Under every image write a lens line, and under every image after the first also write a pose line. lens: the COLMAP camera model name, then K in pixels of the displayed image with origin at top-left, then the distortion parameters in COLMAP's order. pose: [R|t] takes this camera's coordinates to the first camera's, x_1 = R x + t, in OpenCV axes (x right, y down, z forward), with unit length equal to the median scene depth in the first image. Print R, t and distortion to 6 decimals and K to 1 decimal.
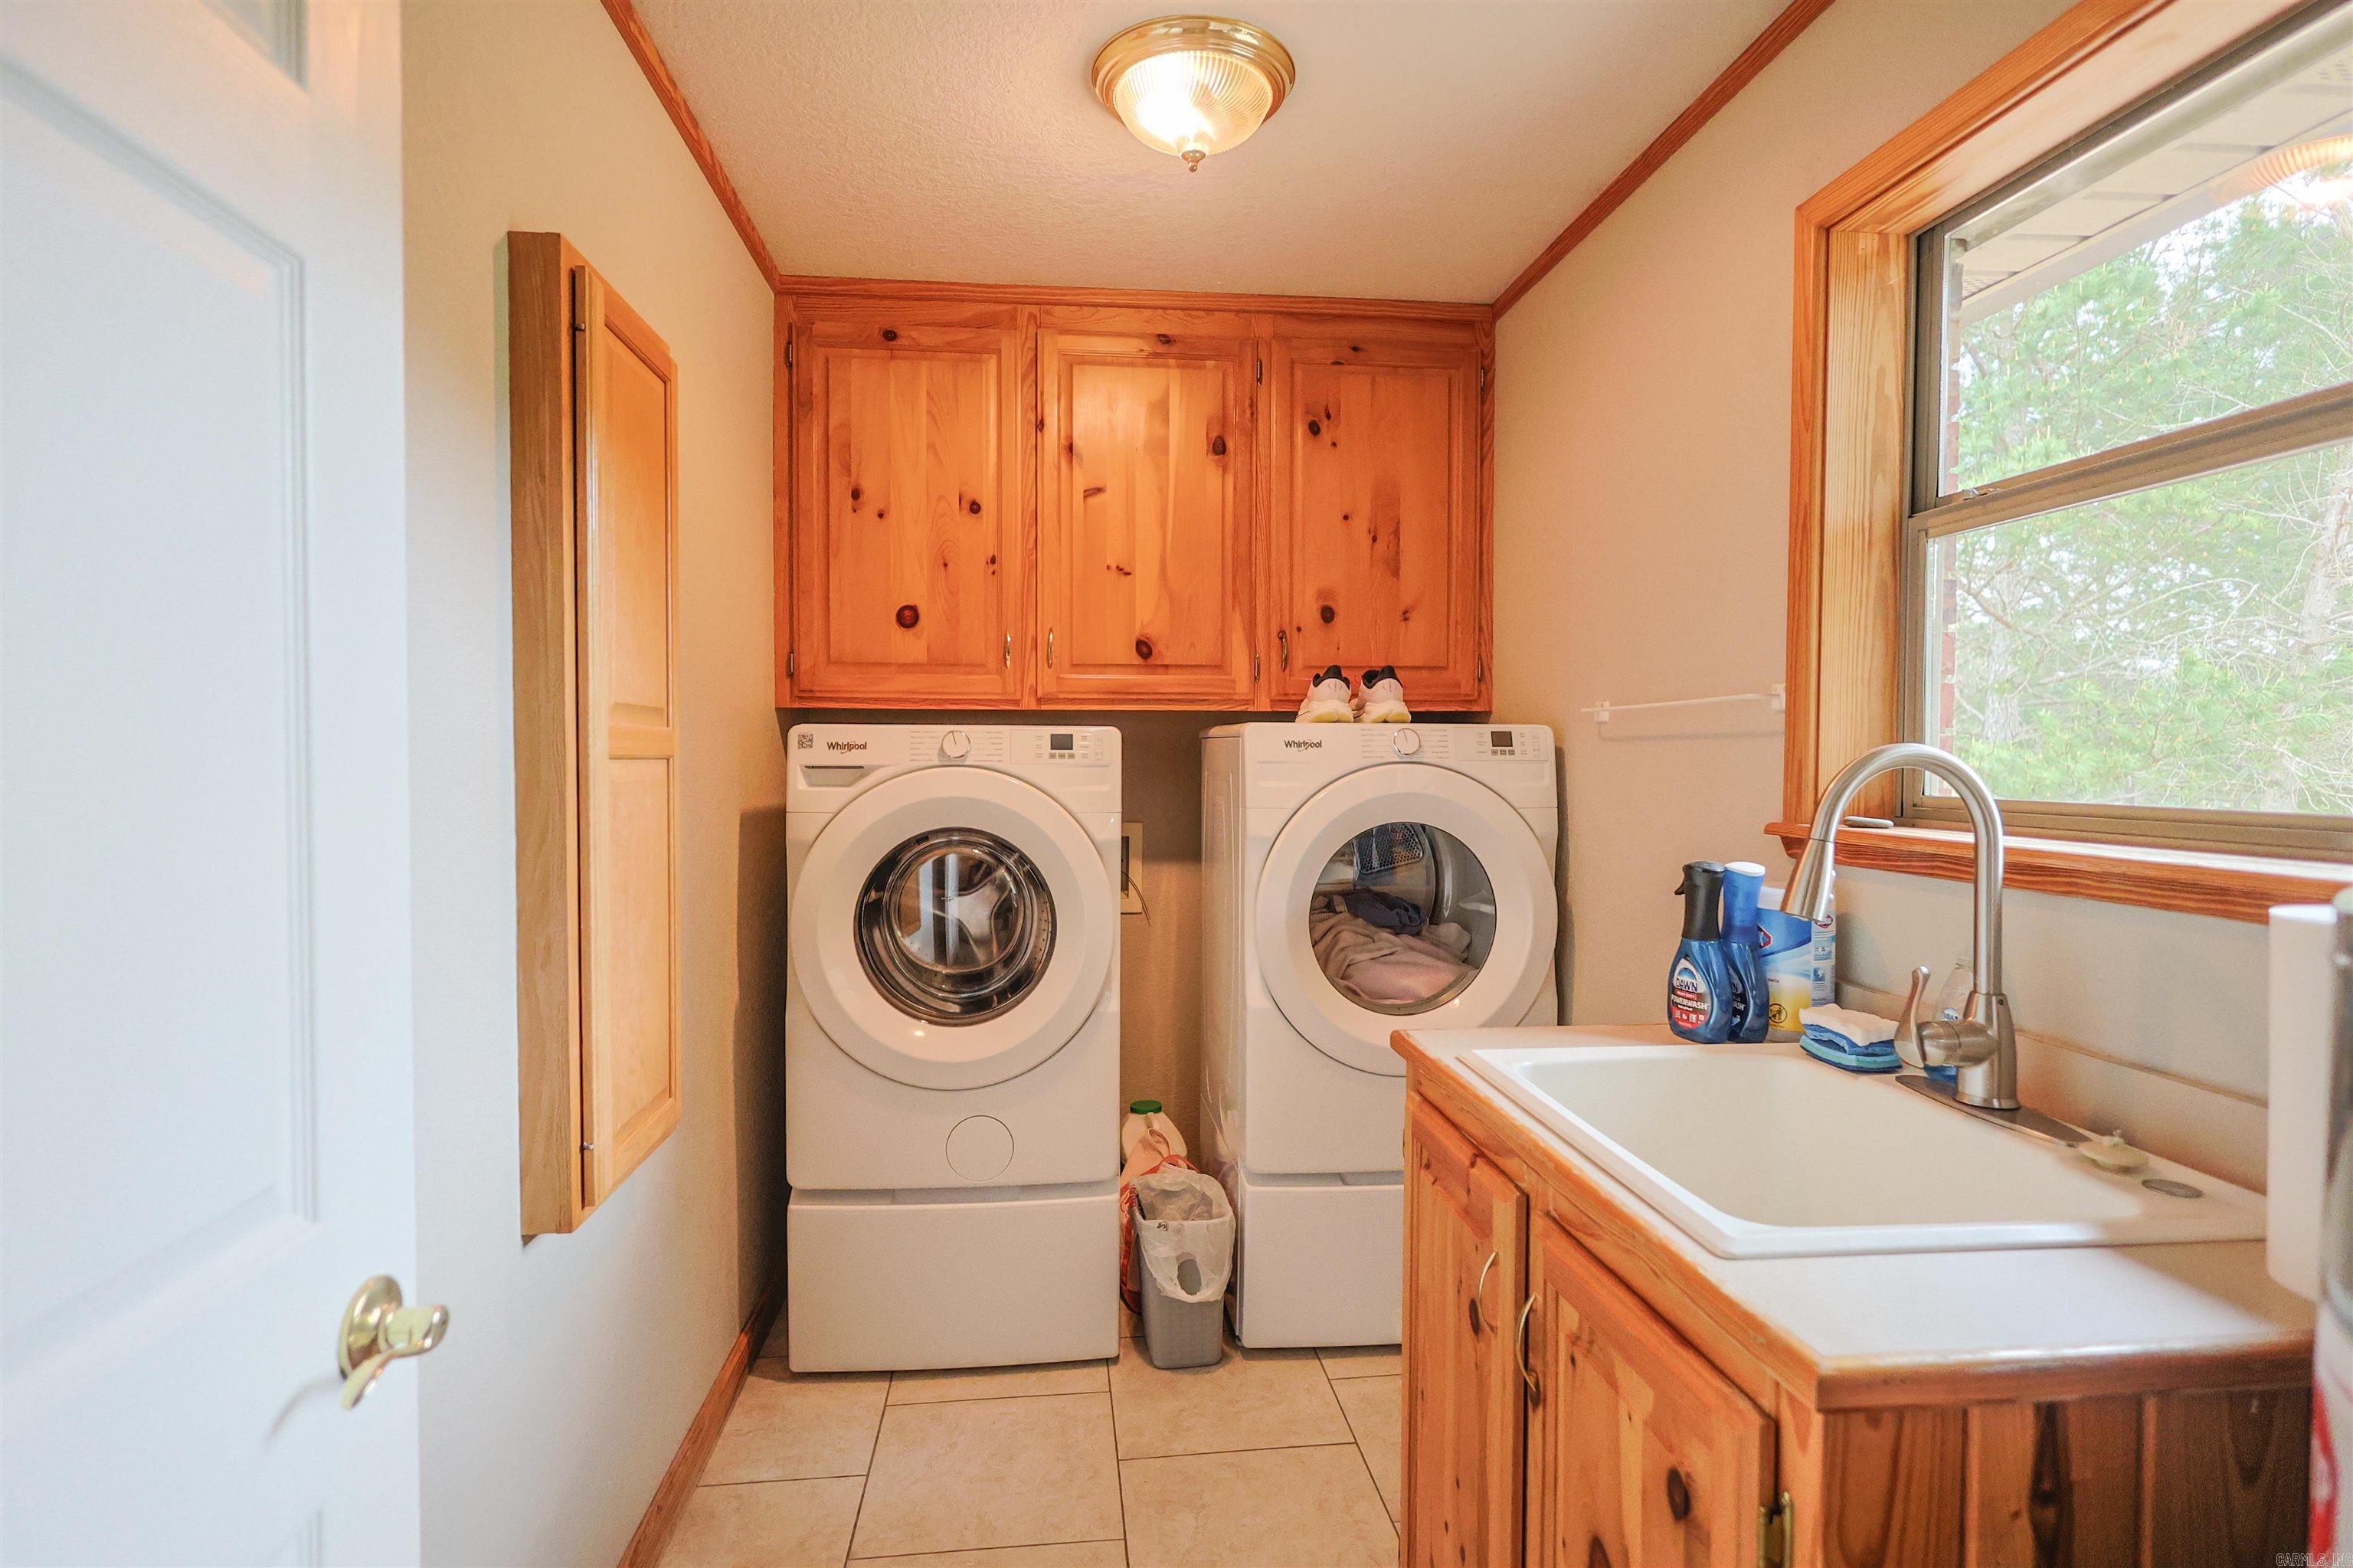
lens RADIAL K [[1180.6, 0, 1176.5], [0, 1180.6, 784.0], [0, 0, 1]] dist [-0.001514, 0.000255]
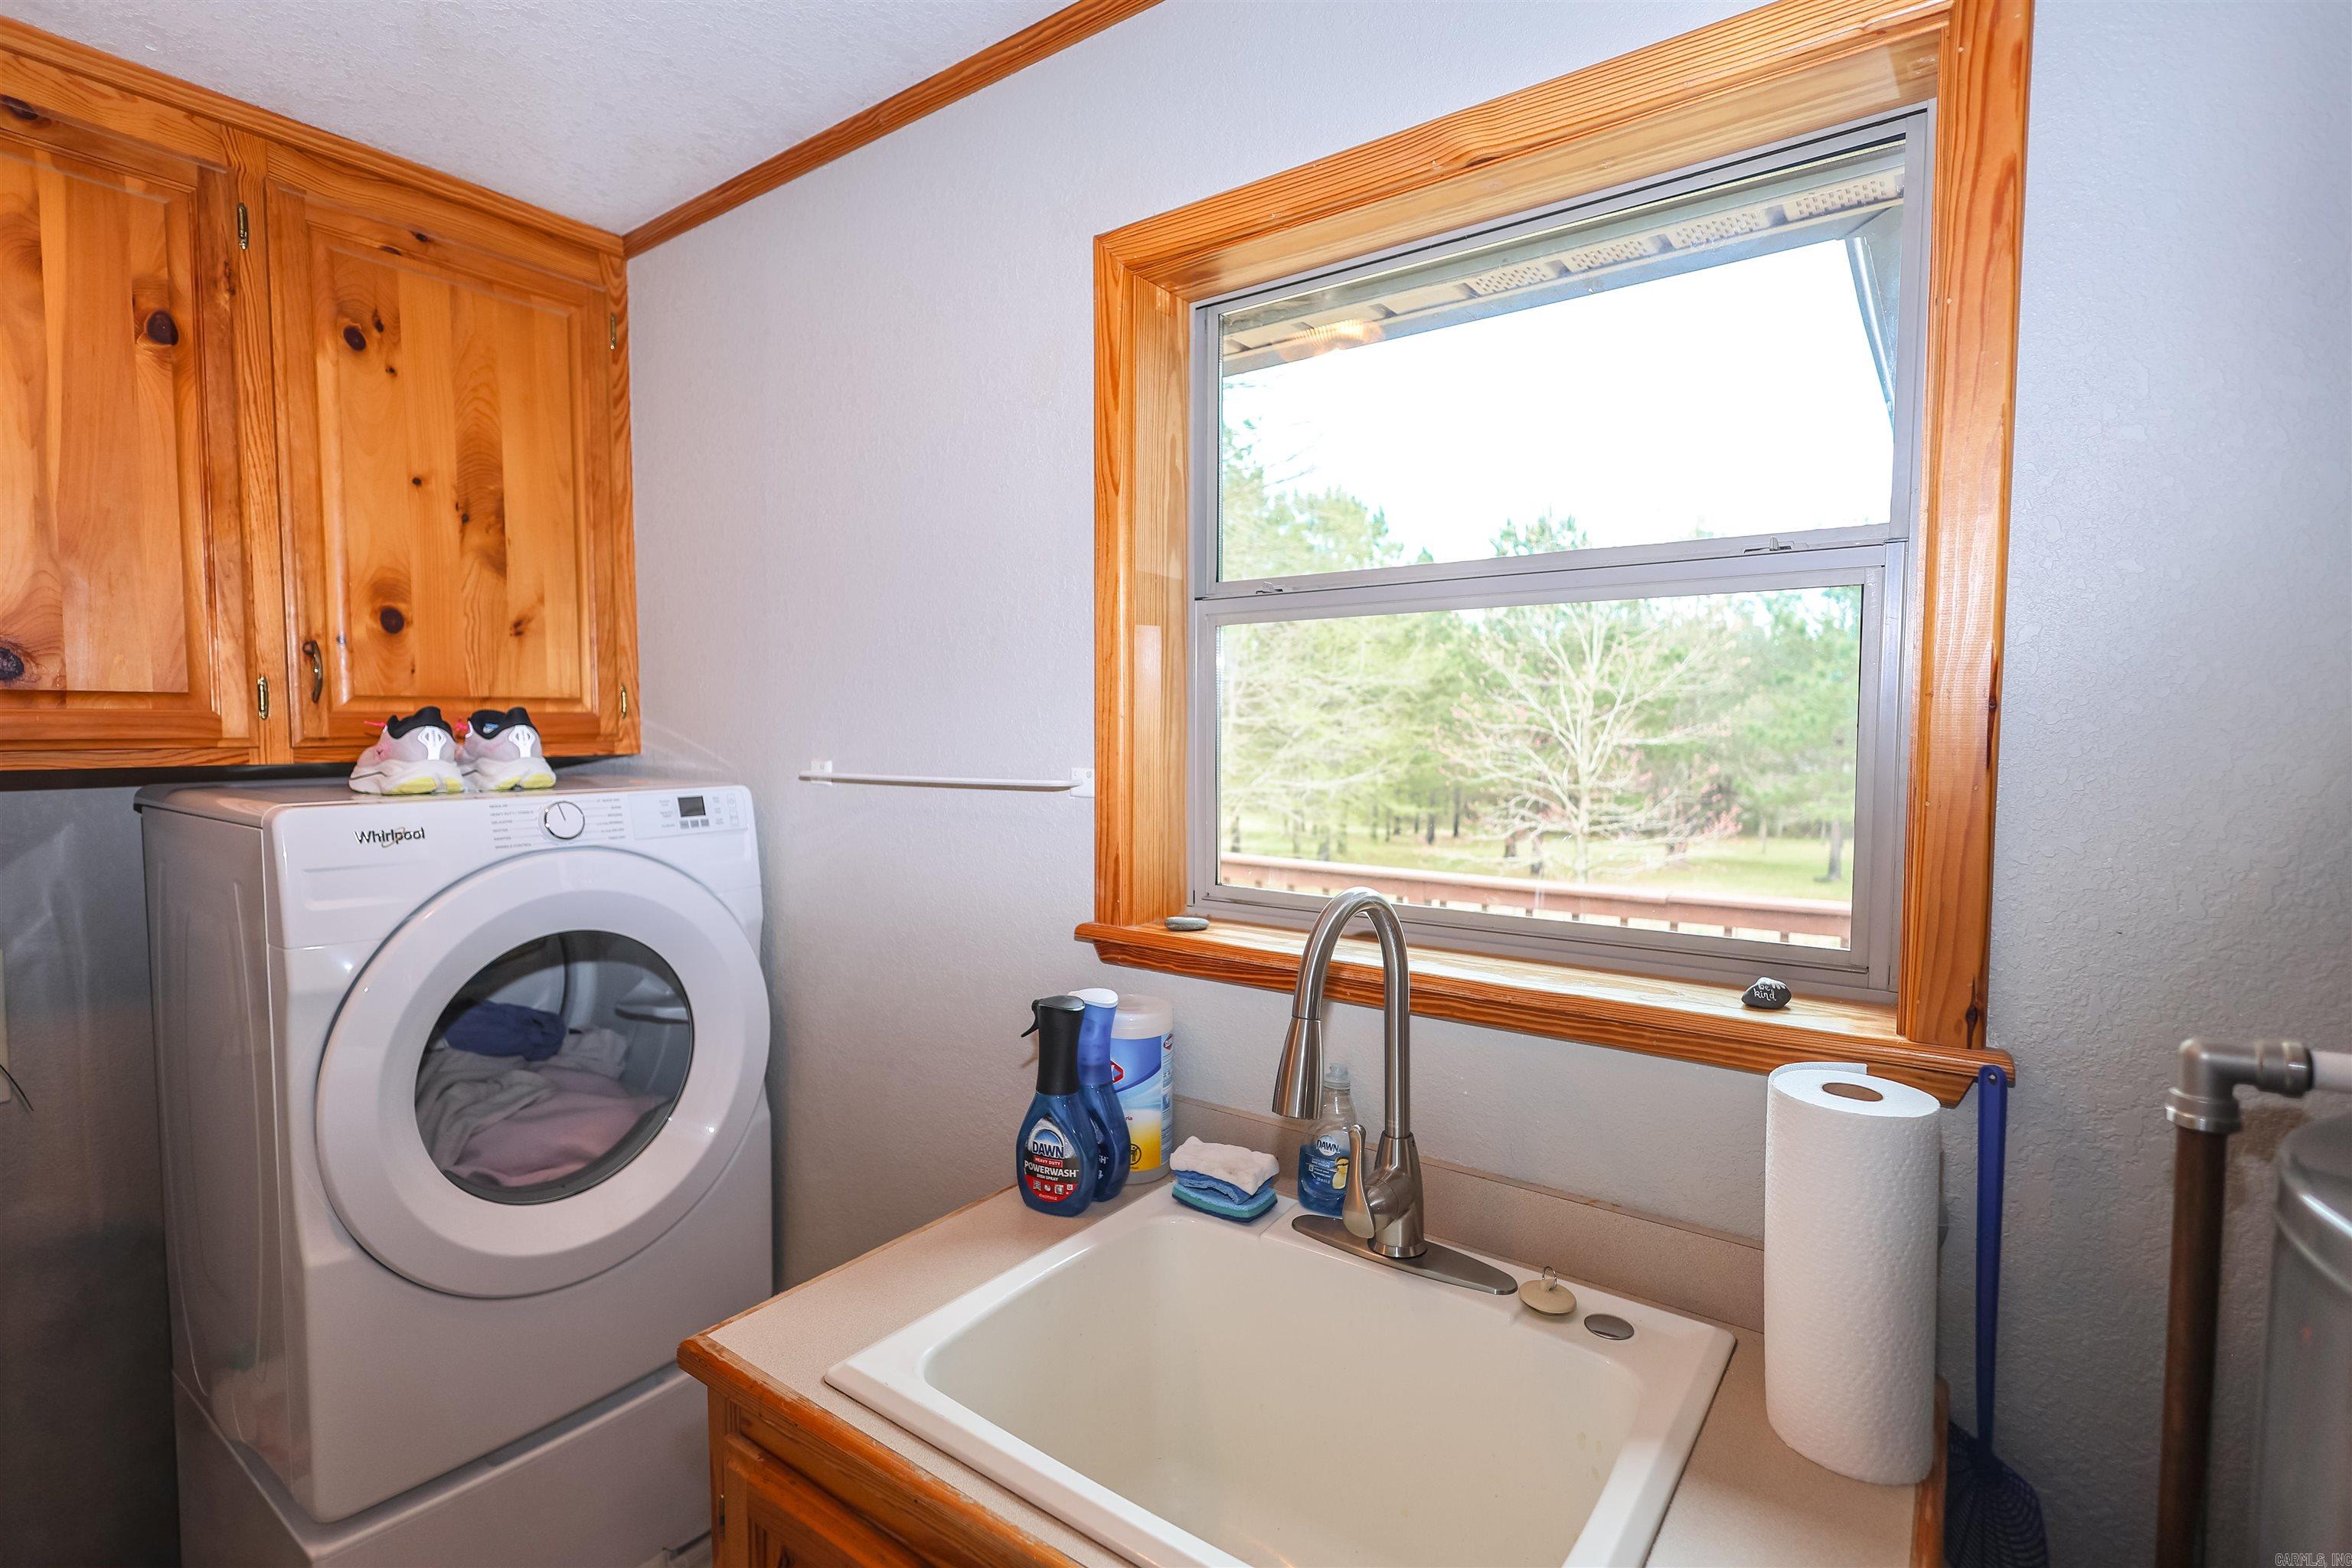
lens RADIAL K [[1096.1, 0, 1176.0], [0, 1096.1, 784.0], [0, 0, 1]] dist [-0.000554, 0.000287]
pose [[0.676878, -0.042564, 0.734863, -0.041321], [0.020287, 0.999026, 0.039179, -0.076752], [-0.735815, -0.011611, 0.677083, 0.278818]]
